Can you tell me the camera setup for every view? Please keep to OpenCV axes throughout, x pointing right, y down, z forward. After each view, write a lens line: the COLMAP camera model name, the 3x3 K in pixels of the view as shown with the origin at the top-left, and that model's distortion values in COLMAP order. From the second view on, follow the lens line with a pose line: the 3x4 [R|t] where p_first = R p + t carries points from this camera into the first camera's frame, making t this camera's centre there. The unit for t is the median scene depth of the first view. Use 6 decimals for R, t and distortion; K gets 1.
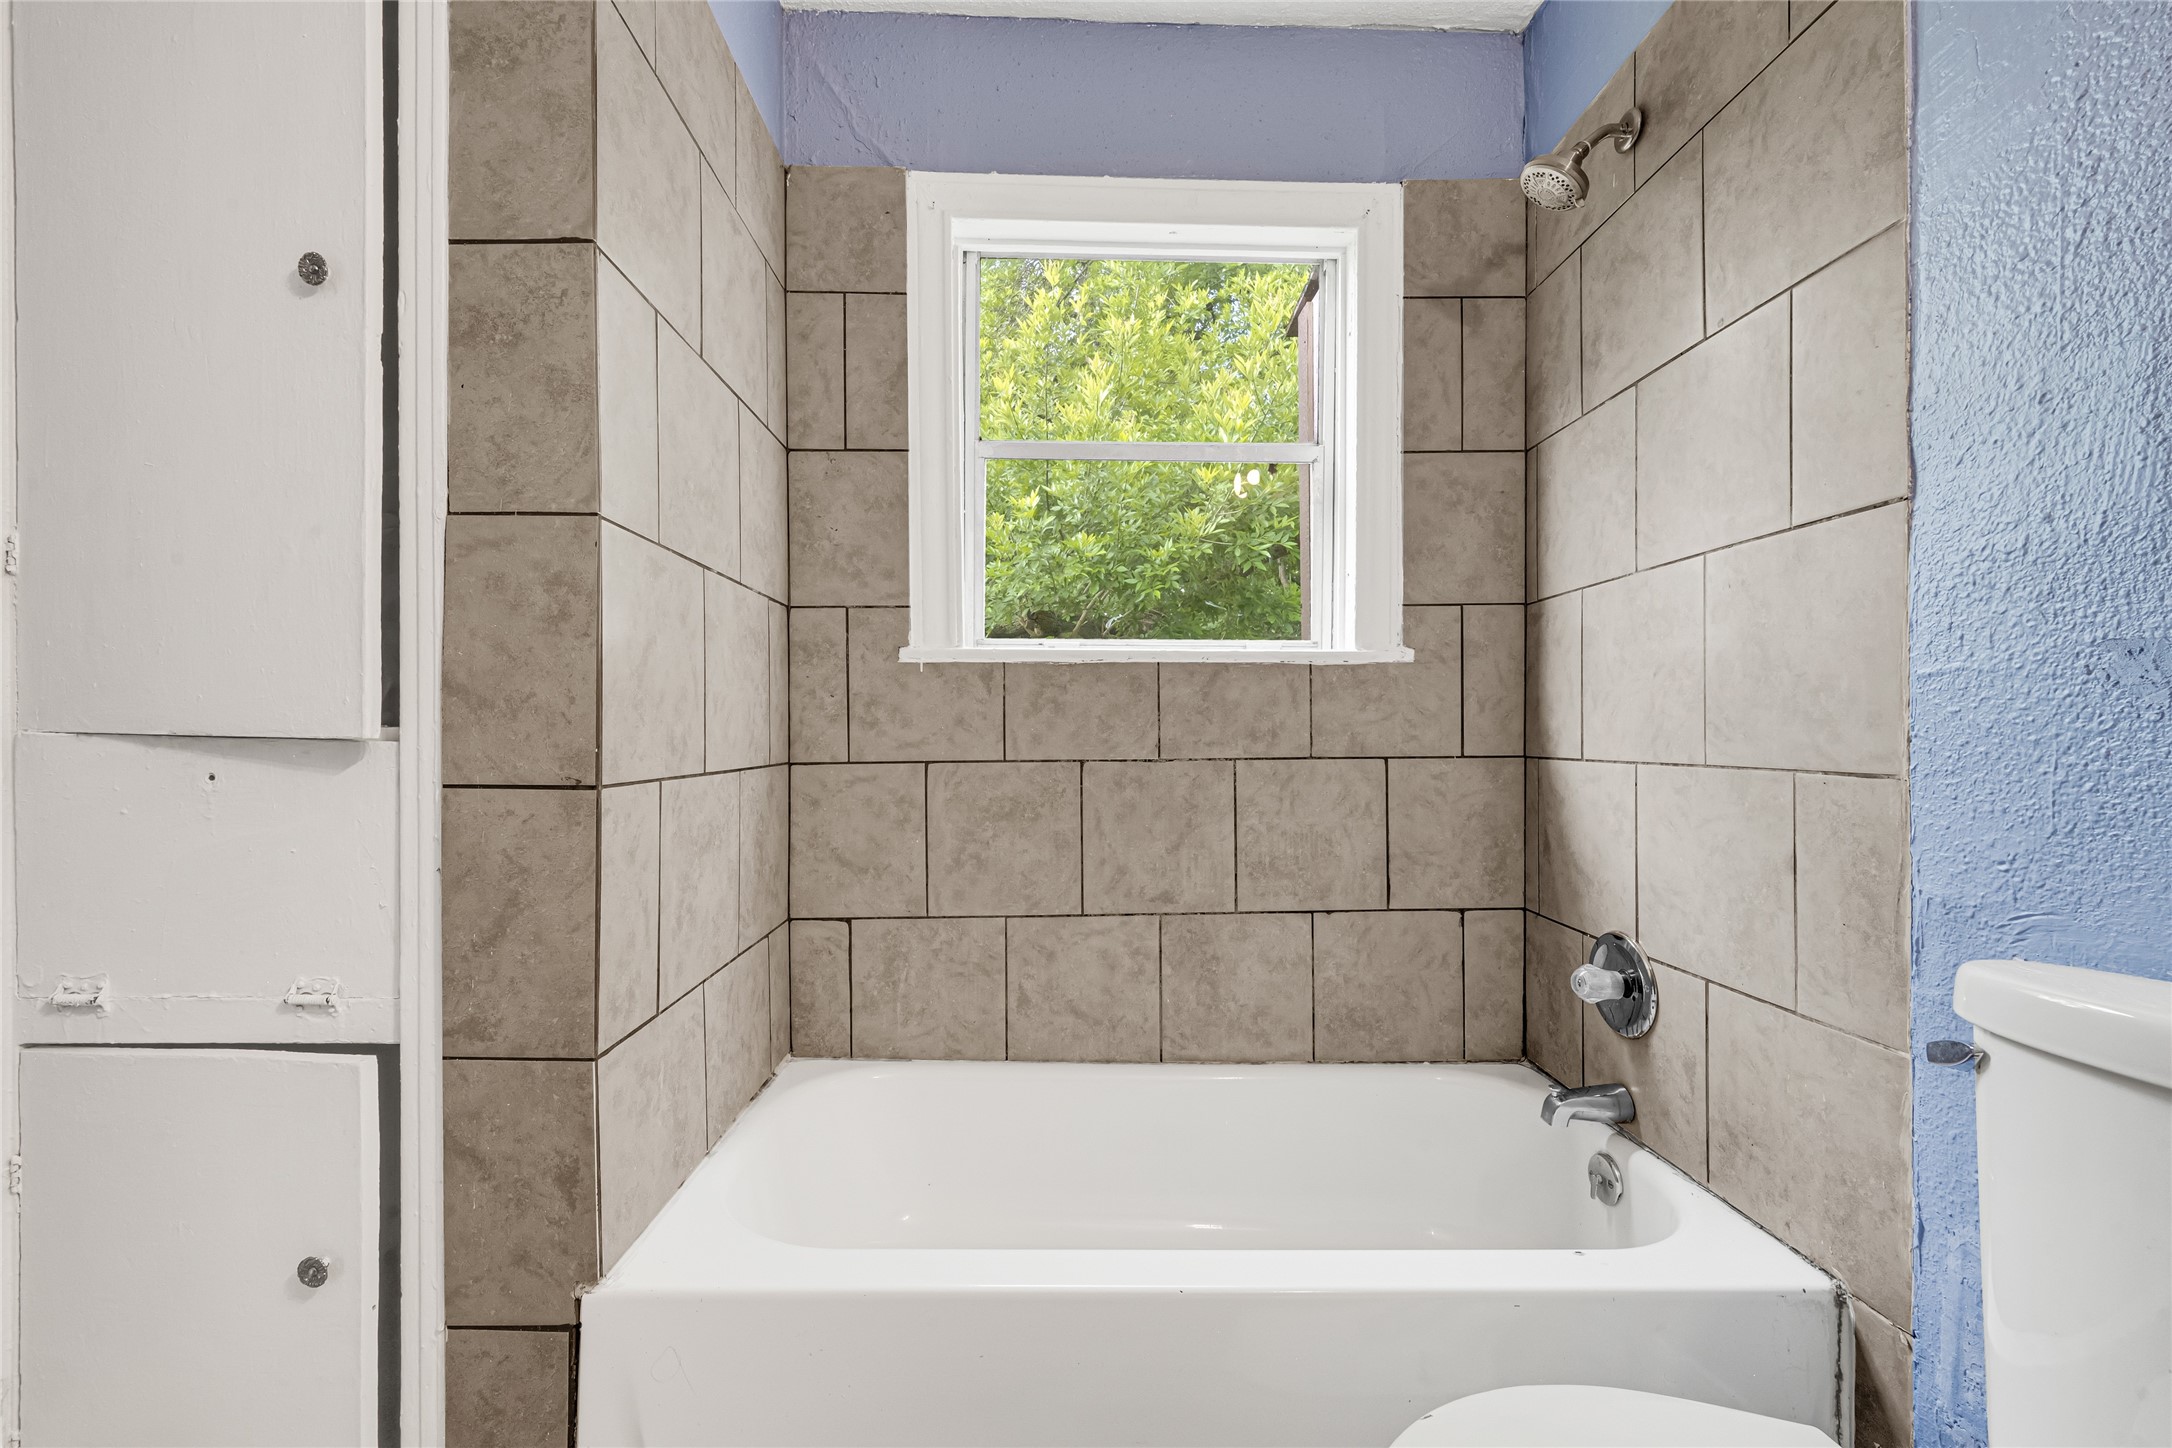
lens RADIAL K [[889.9, 0, 1083.2], [0, 889.9, 741.1], [0, 0, 1]] dist [-0.003292, -0.000199]
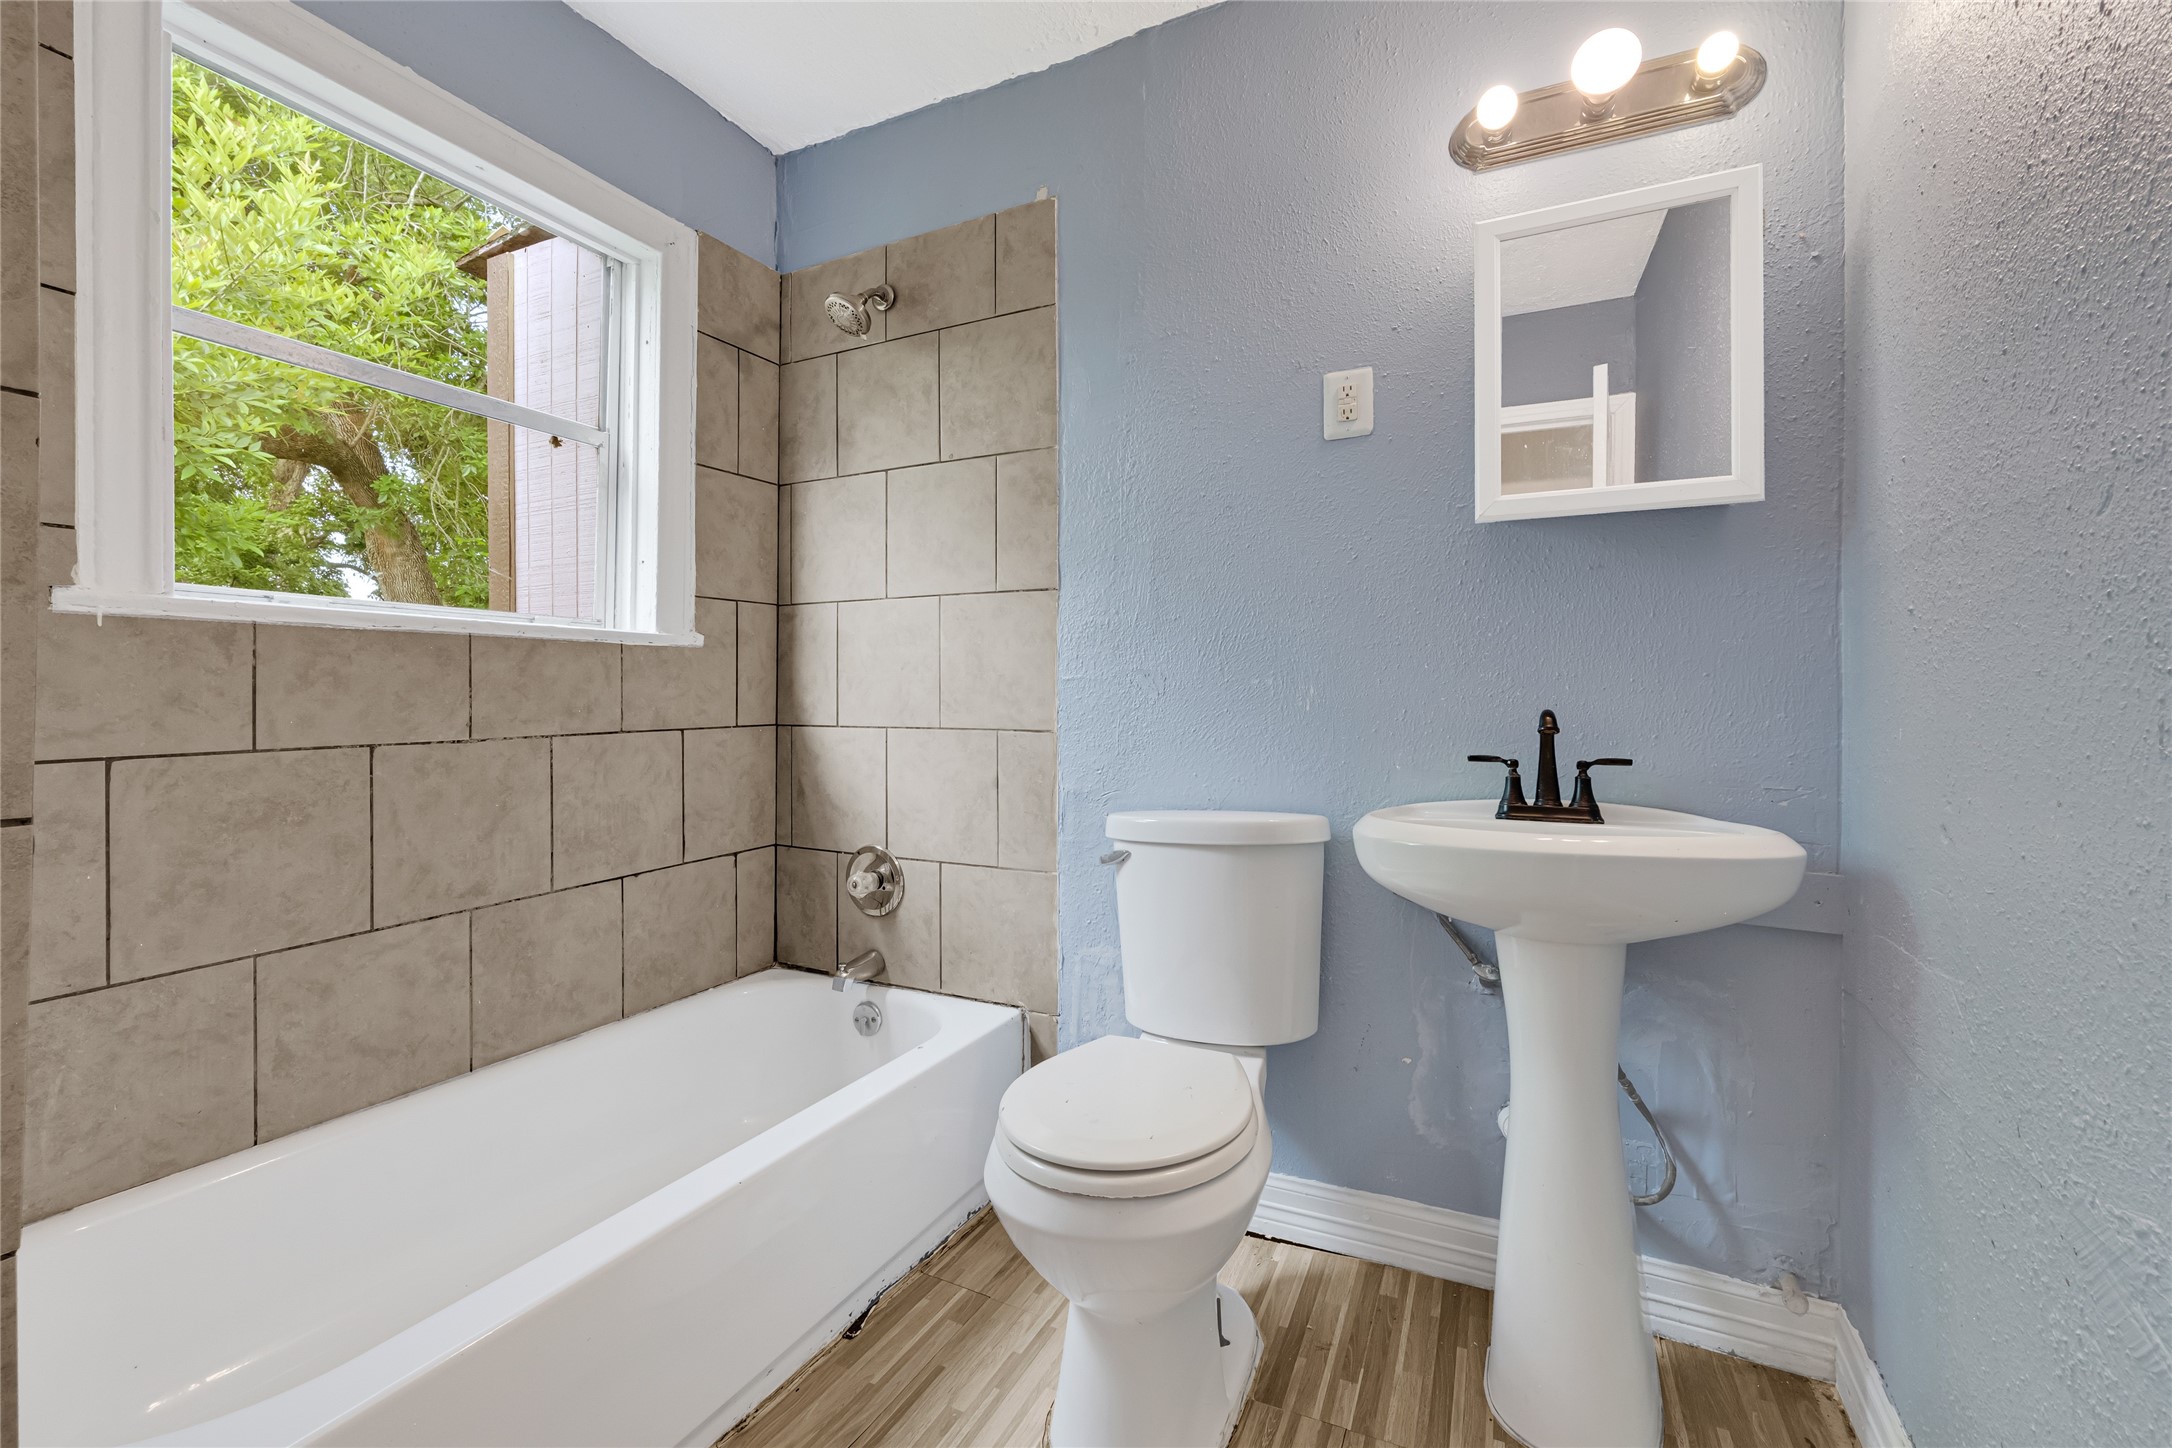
lens RADIAL K [[889.9, 0, 1094.0], [0, 889.9, 701.4], [0, 0, 1]] dist [-0.003292, -0.000199]
pose [[0.455382, -0.006647, 0.890272, -0.435793], [0.006657, 0.999970, 0.004061, -0.018488], [-0.890271, 0.004077, 0.455412, 0.016969]]
